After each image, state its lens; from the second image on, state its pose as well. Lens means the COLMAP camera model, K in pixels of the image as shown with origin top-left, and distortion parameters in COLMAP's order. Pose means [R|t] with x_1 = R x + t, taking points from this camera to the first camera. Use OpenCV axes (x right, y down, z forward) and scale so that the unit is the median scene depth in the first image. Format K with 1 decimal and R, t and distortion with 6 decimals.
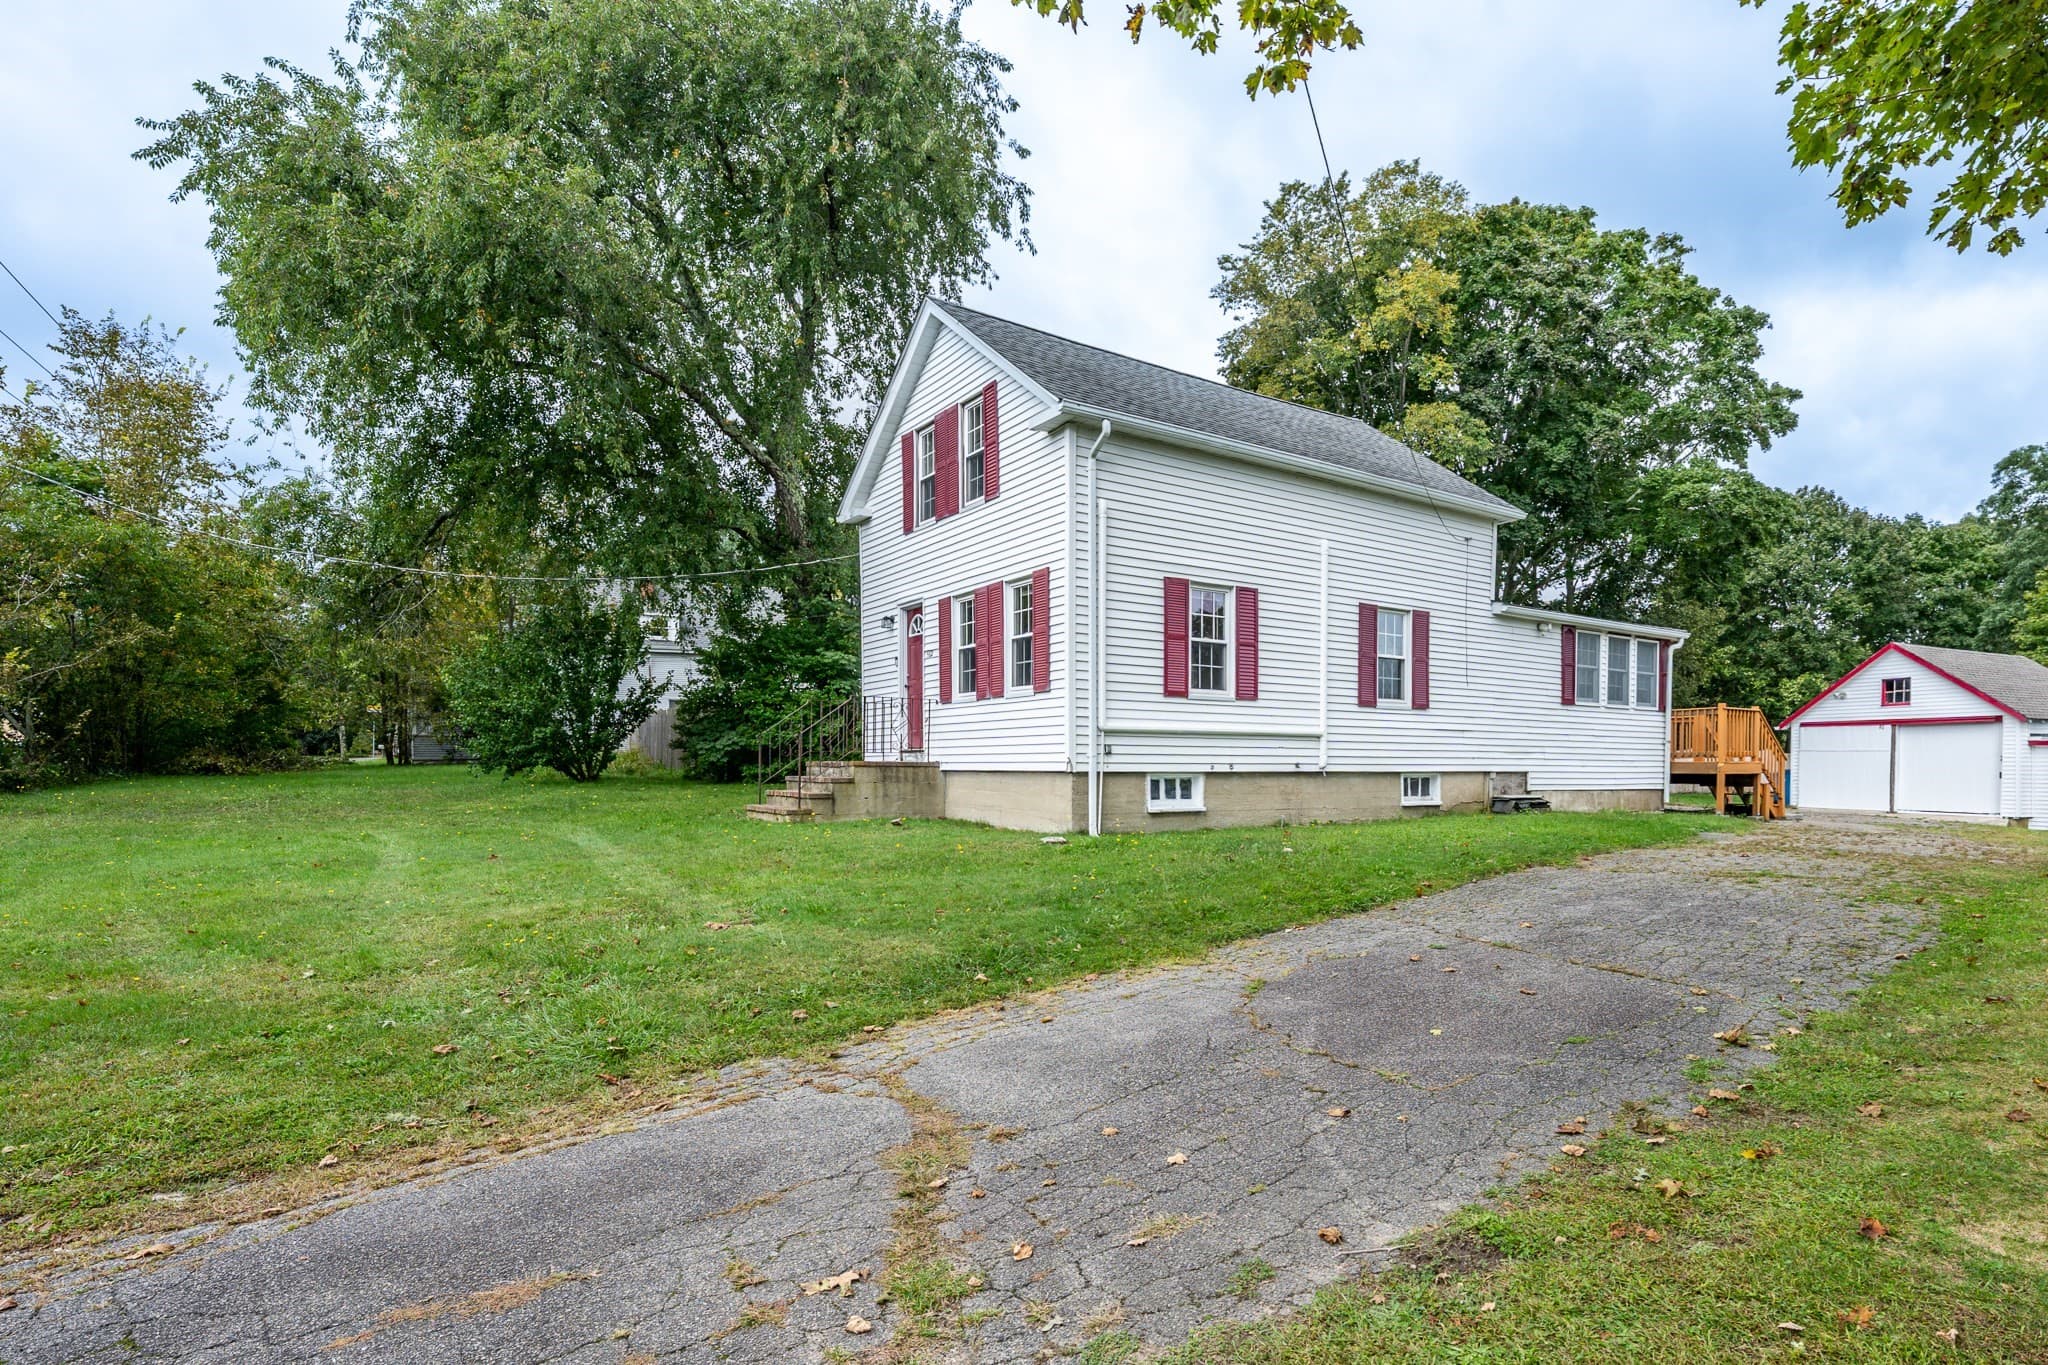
lens RADIAL K [[1108.2, 0, 1124.7], [0, 1108.2, 806.5], [0, 0, 1]] dist [-0.020517, -0.003563]
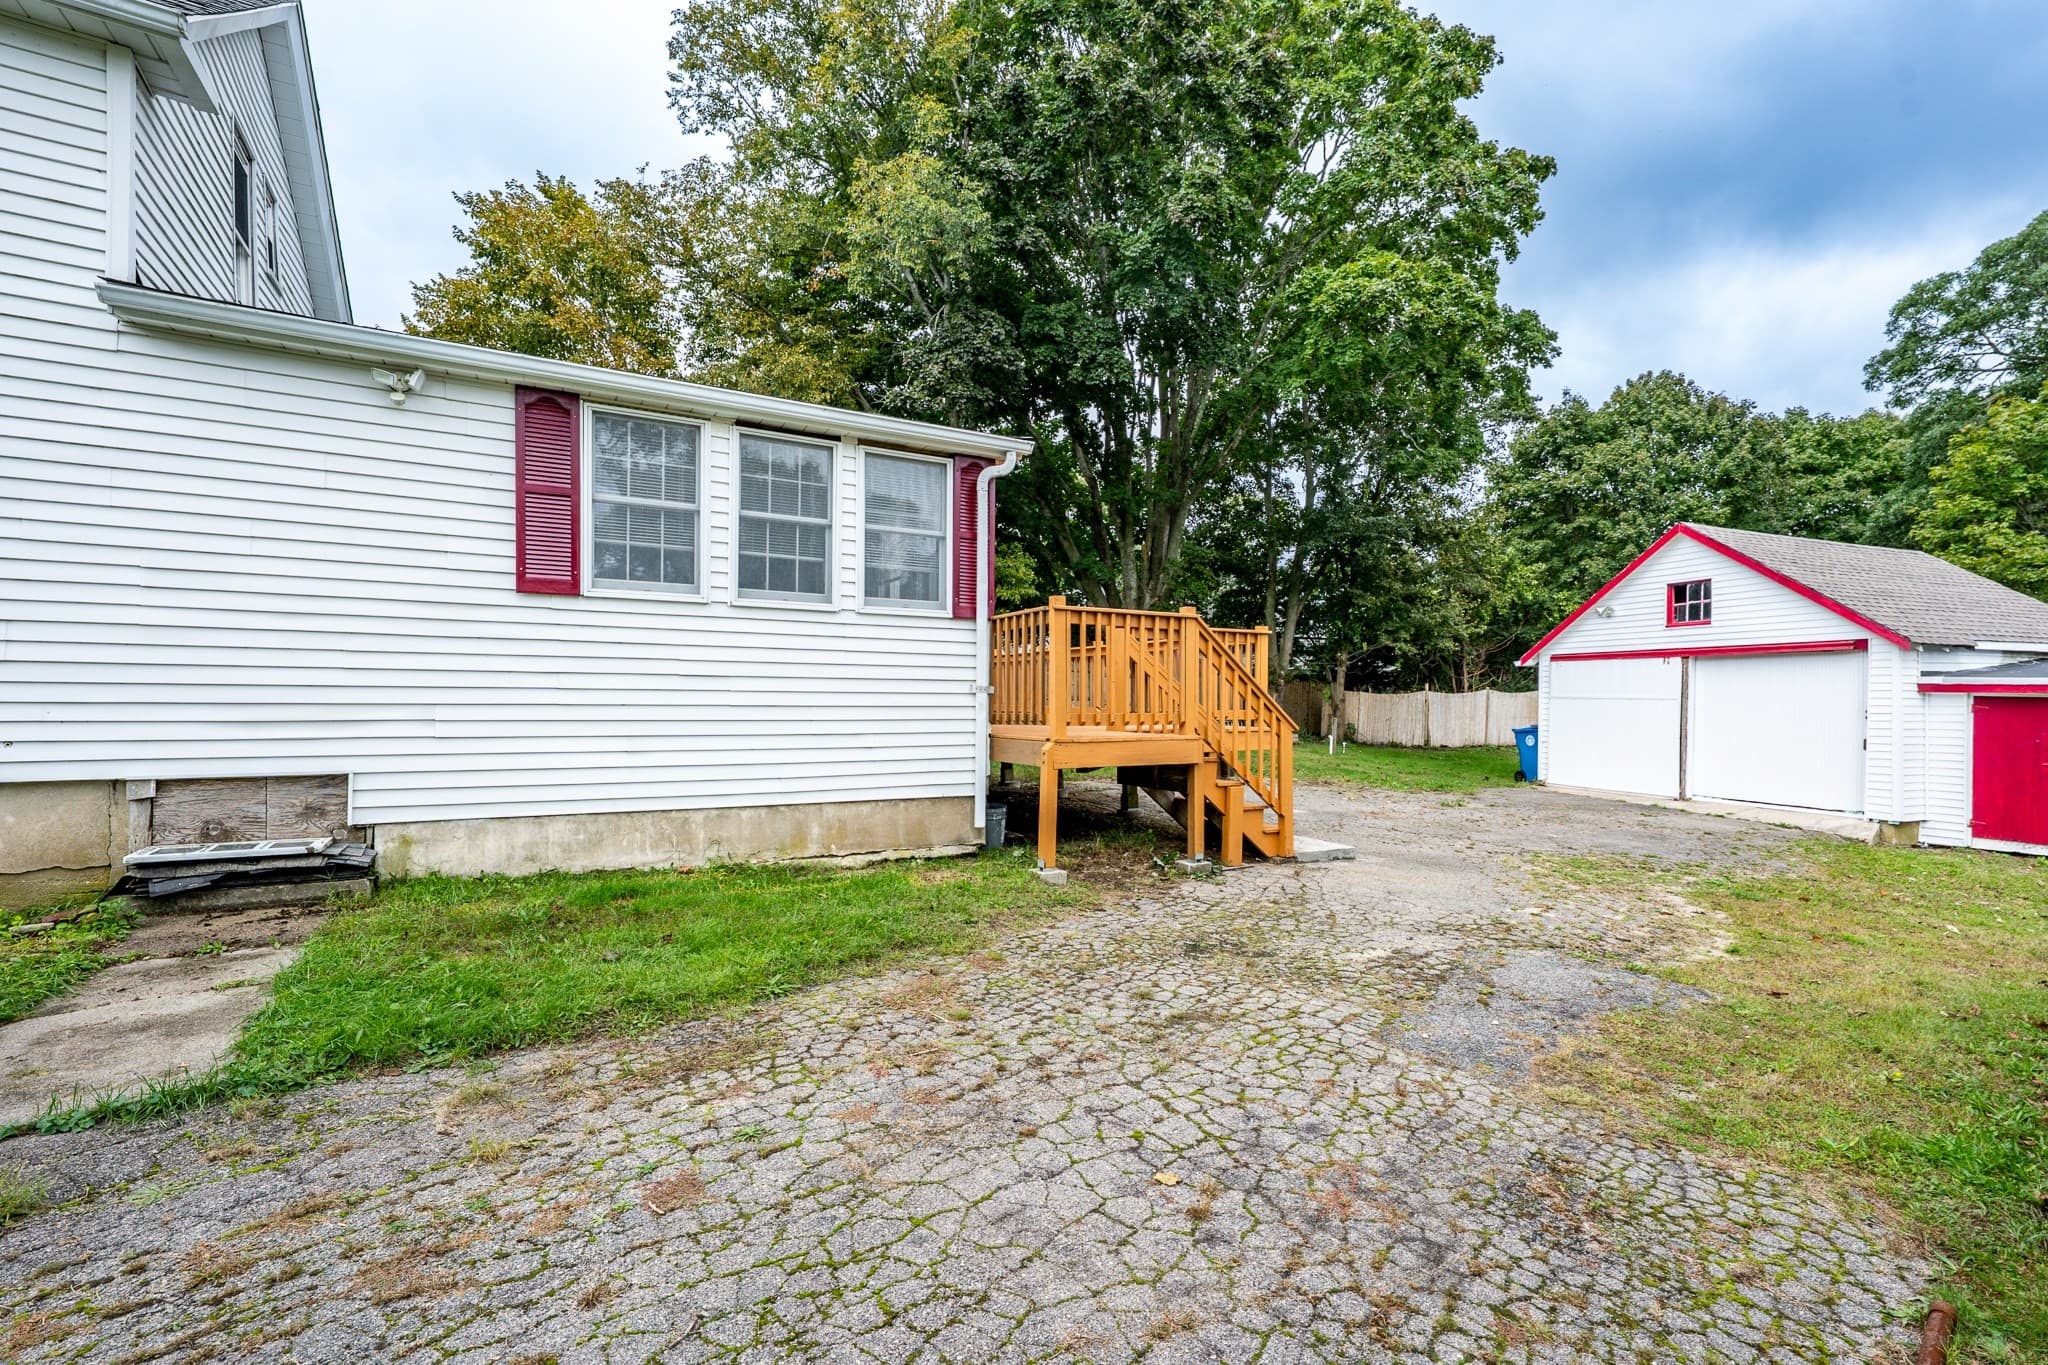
lens RADIAL K [[946.6, 0, 1059.8], [0, 946.6, 713.1], [0, 0, 1]] dist [-0.000737, 0.000360]
pose [[0.997335, 0.005162, -0.072778, 0.587434], [-0.006714, 0.999755, -0.021103, -0.044260], [0.072651, 0.021535, 0.997125, 0.669637]]
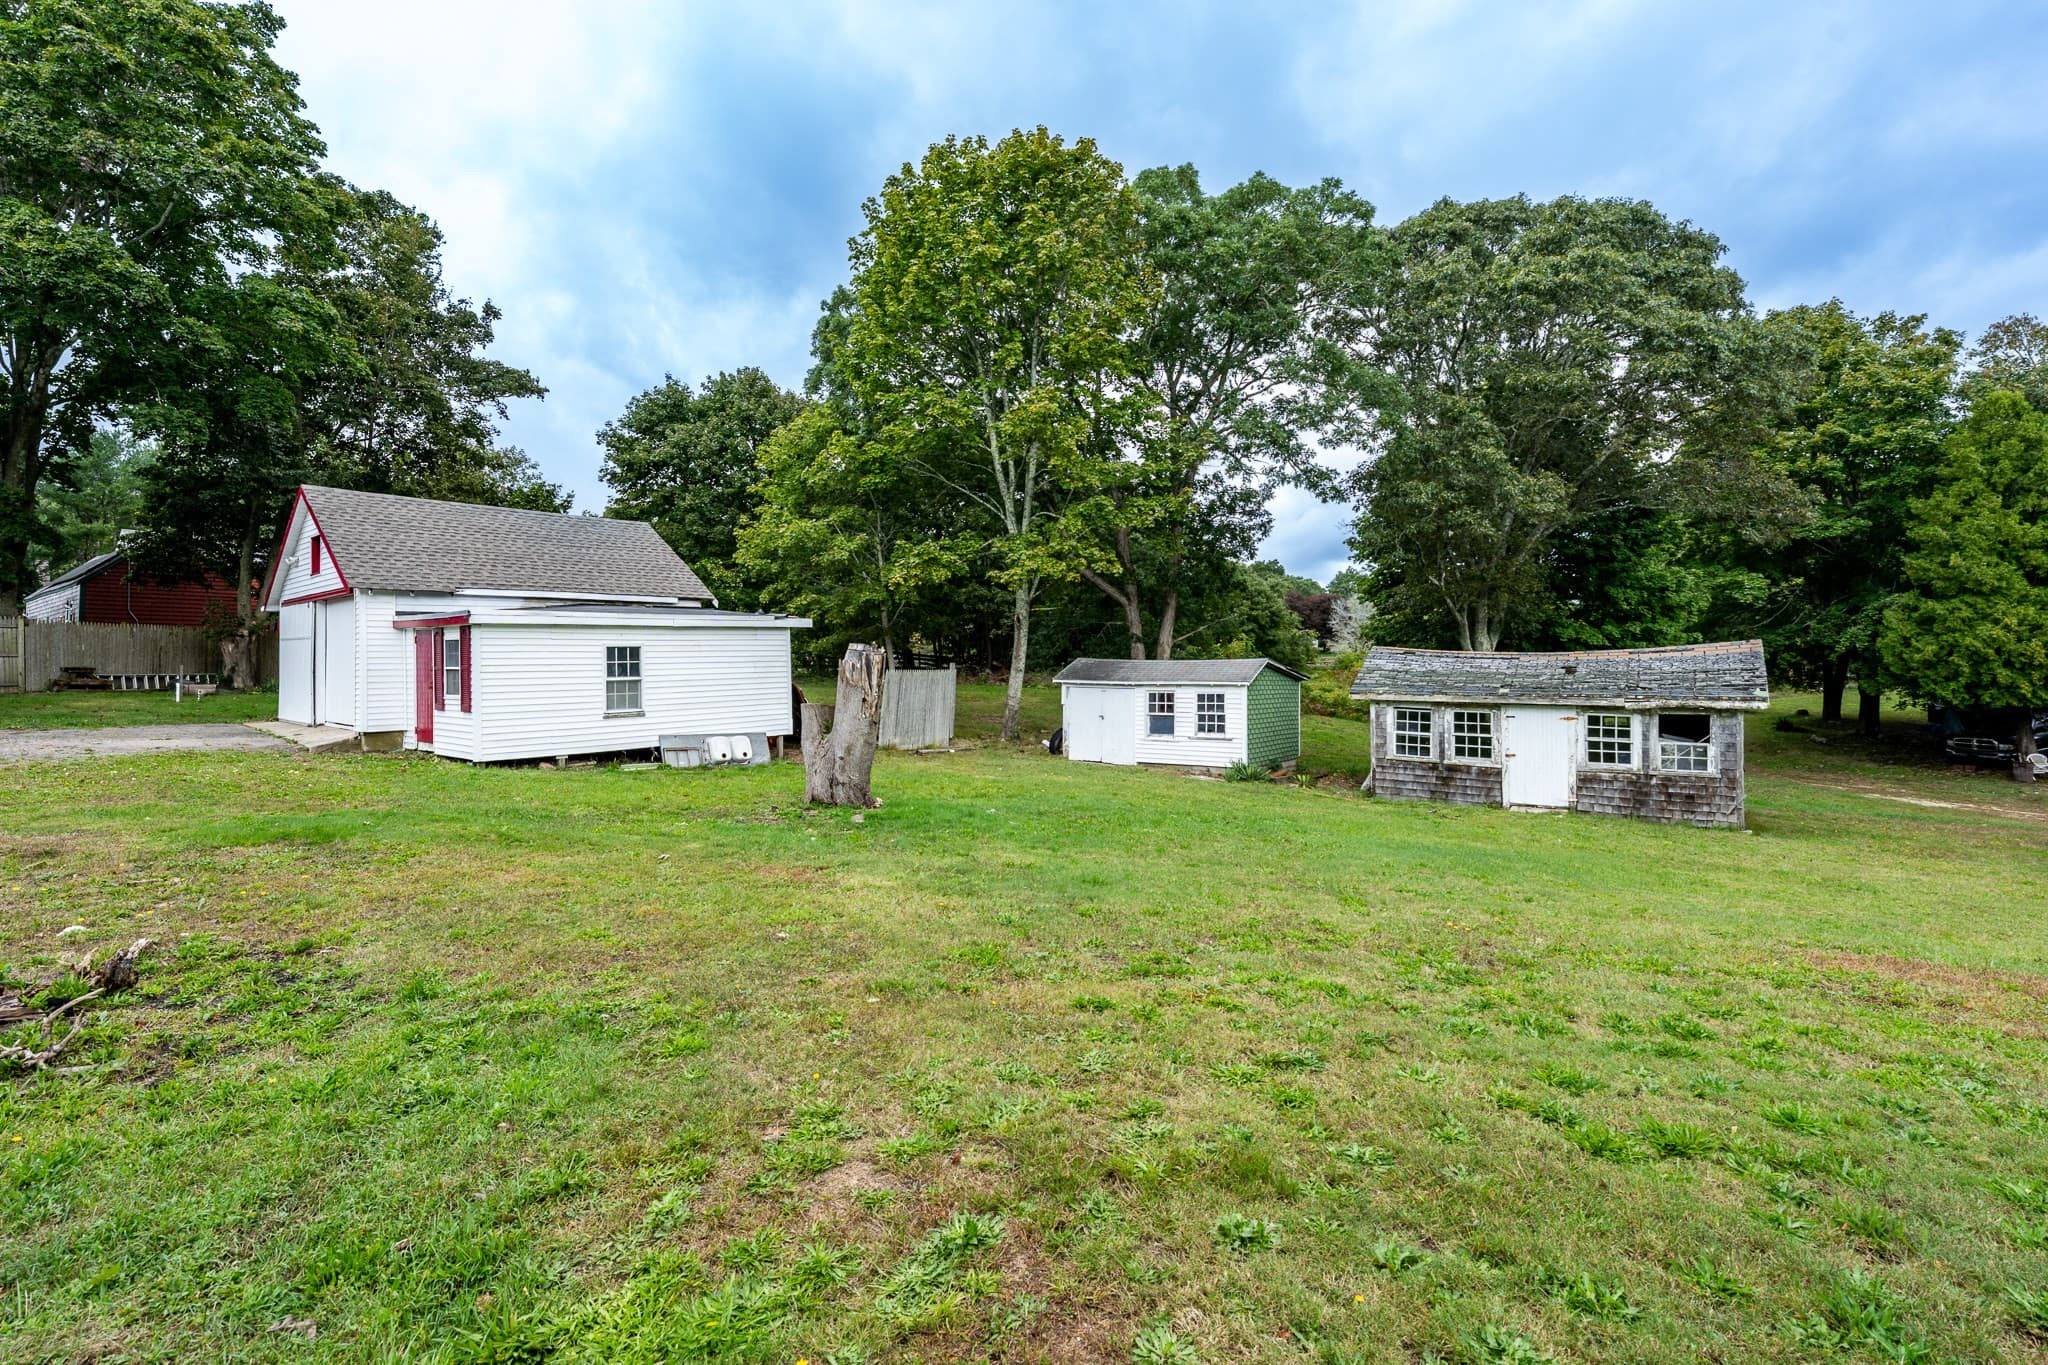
lens RADIAL K [[946.6, 0, 1020.4], [0, 946.6, 653.6], [0, 0, 1]] dist [-0.000737, 0.000360]
pose [[0.926494, -0.011777, 0.376125, 1.346128], [0.028721, 0.998808, -0.039472, -0.005439], [-0.375212, 0.047373, 0.925728, 0.395611]]
